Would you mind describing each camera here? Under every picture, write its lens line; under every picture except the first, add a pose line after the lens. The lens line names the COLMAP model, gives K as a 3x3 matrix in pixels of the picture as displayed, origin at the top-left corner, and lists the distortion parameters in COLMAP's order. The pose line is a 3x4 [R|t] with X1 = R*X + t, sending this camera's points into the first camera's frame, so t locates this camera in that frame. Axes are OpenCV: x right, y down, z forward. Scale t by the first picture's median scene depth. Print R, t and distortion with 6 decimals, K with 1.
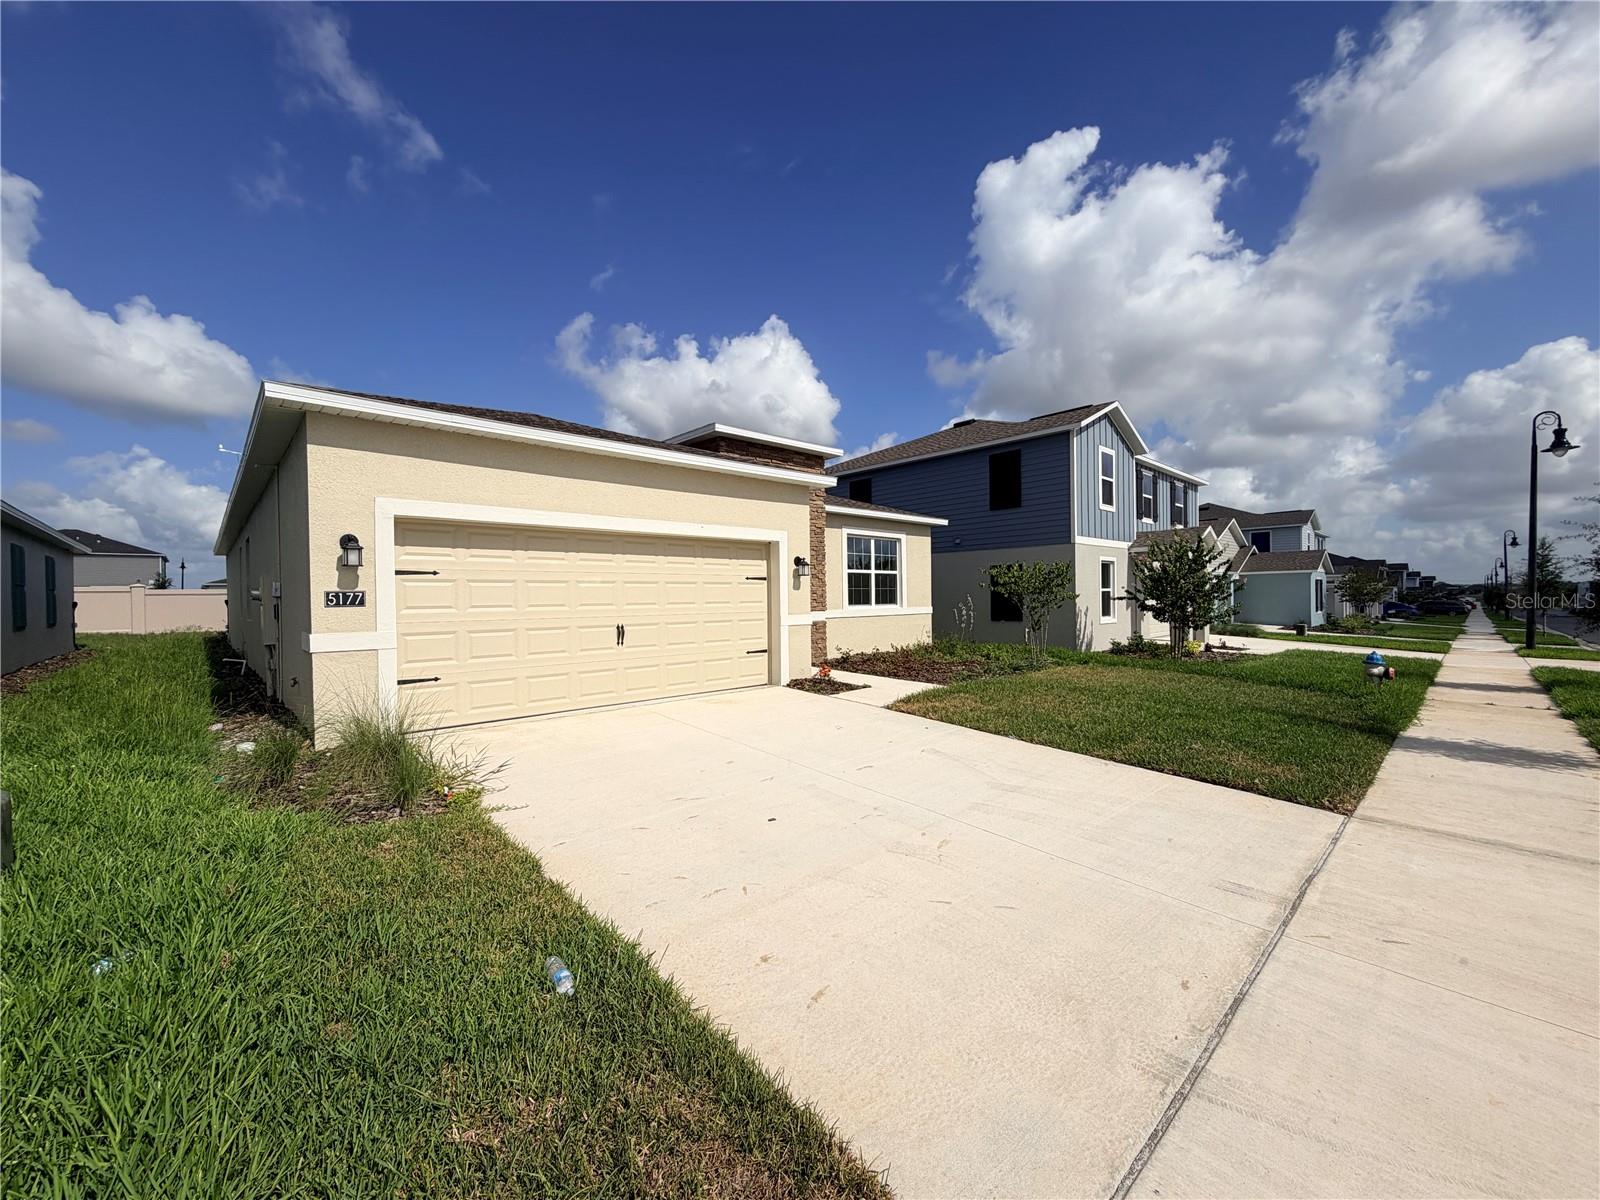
lens RADIAL K [[641.0, 0, 795.9], [0, 641.0, 603.3], [0, 0, 1]] dist [-0.000501, -0.000123]
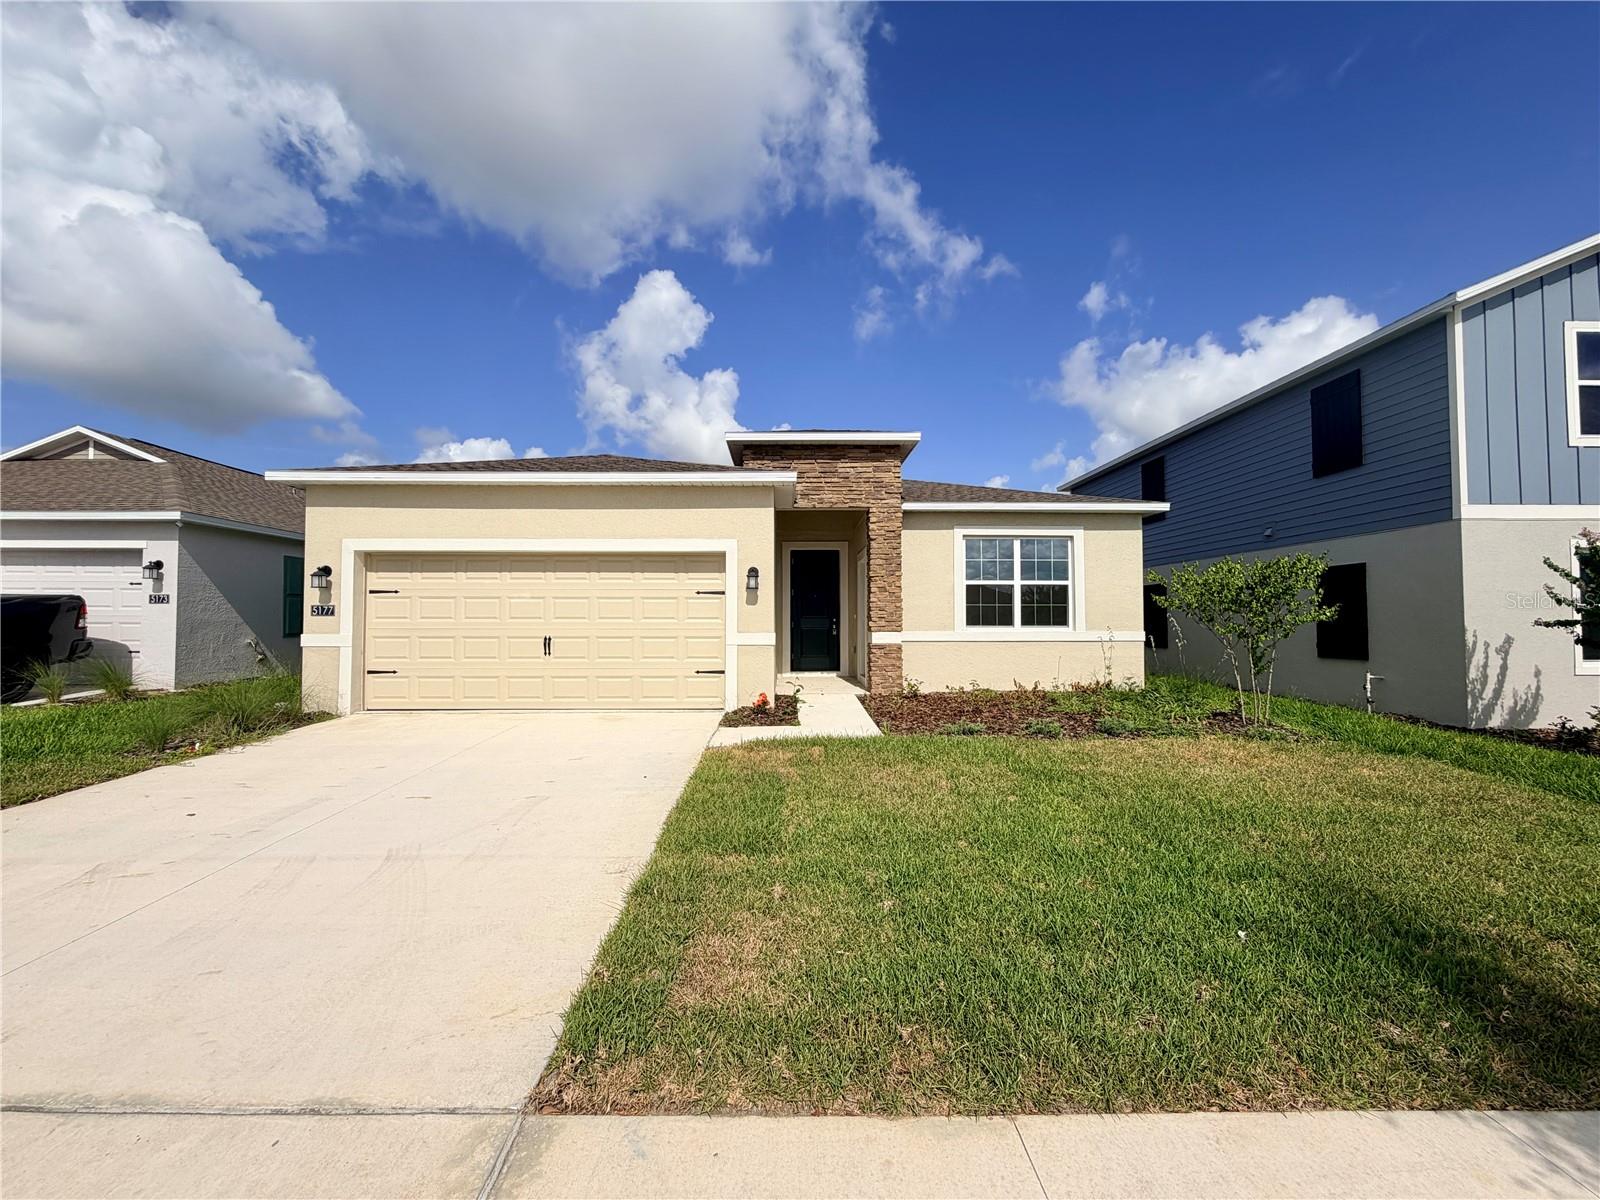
lens RADIAL K [[641.0, 0, 795.9], [0, 641.0, 603.3], [0, 0, 1]] dist [-0.000501, -0.000123]
pose [[0.741637, -0.005751, -0.670777, 0.452518], [-0.015669, 0.999542, -0.025894, -0.001039], [0.670618, 0.029714, 0.741207, 0.276931]]
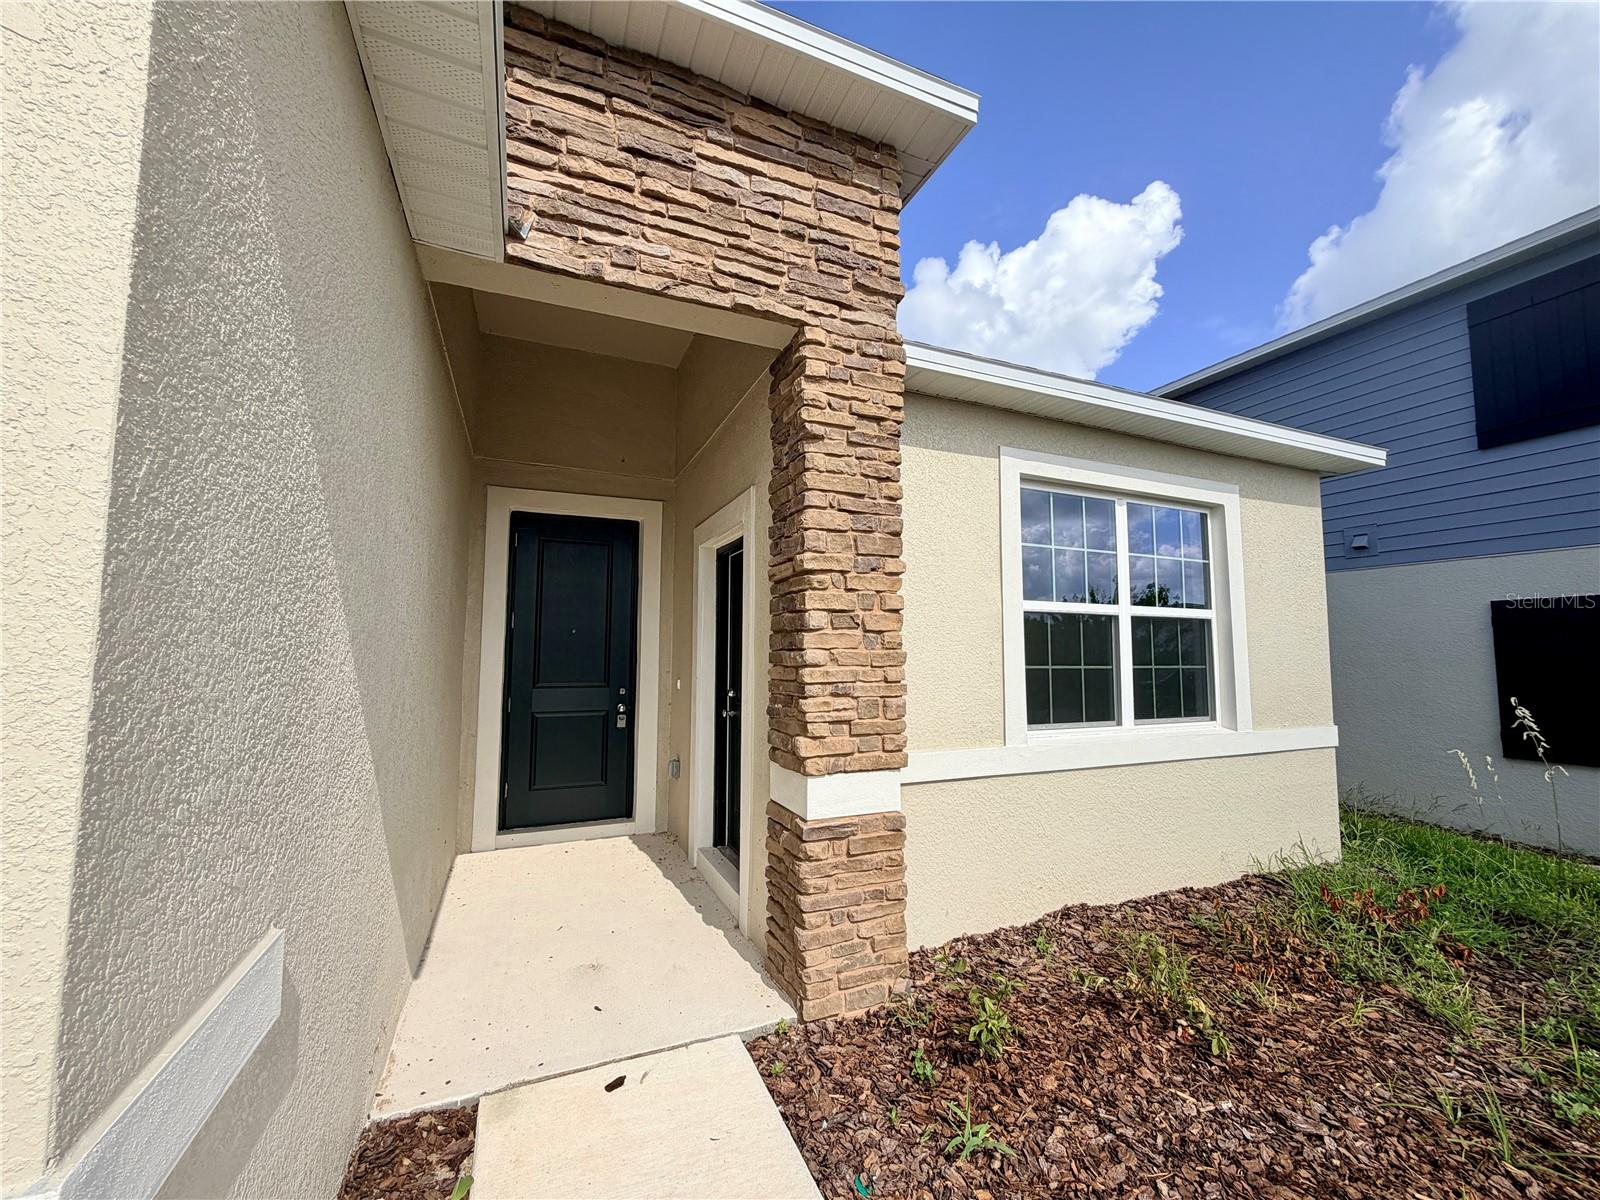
lens RADIAL K [[641.0, 0, 795.9], [0, 641.0, 603.3], [0, 0, 1]] dist [-0.000501, -0.000123]
pose [[0.938250, -0.007672, -0.345872, 0.083622], [-0.021752, 0.996468, -0.081108, -0.026065], [0.345272, 0.083623, 0.934770, 0.698344]]
